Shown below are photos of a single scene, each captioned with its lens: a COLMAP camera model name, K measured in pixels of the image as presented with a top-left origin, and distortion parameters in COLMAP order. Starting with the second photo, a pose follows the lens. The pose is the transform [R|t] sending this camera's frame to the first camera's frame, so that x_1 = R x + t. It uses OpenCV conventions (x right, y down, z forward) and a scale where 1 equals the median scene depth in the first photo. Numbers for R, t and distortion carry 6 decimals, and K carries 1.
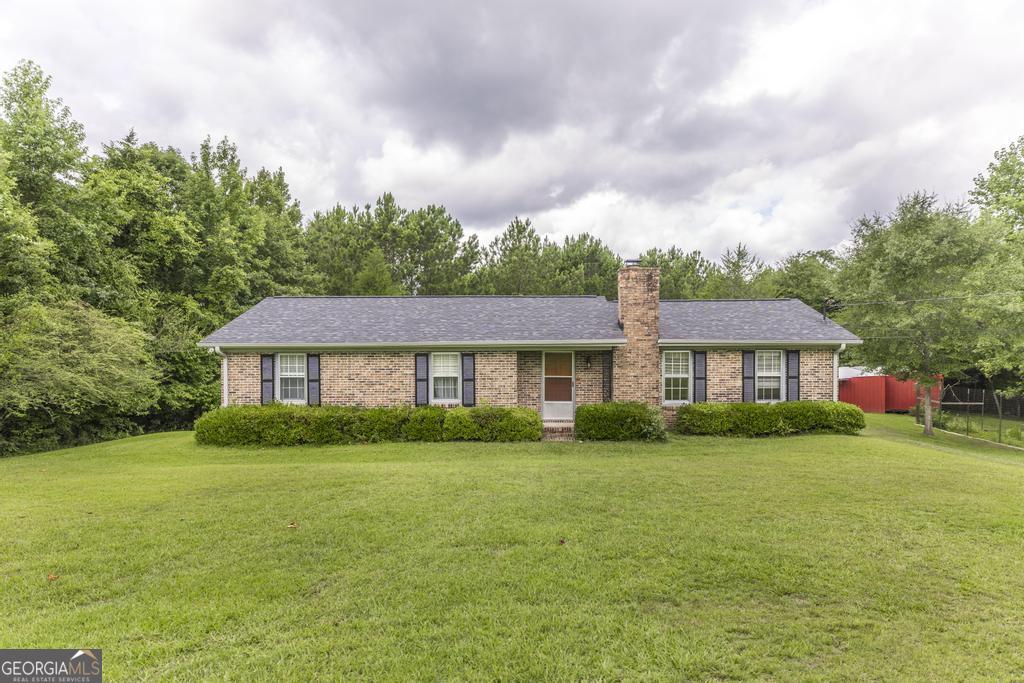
lens RADIAL K [[634.5, 0, 514.9], [0, 634.5, 332.4], [0, 0, 1]] dist [-0.002374, -0.001085]
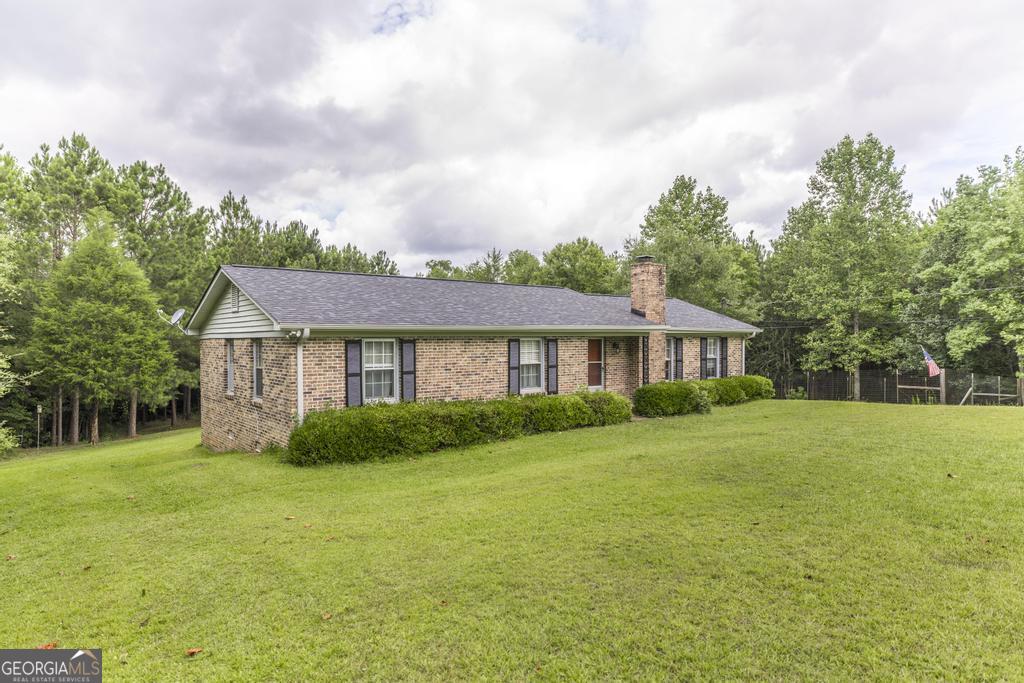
lens RADIAL K [[634.5, 0, 512.9], [0, 634.5, 347.1], [0, 0, 1]] dist [-0.002374, -0.001085]
pose [[0.772417, -0.007268, 0.635075, -0.717739], [-0.004583, 0.999845, 0.017017, 0.028861], [-0.635100, -0.016054, 0.772263, 0.289052]]
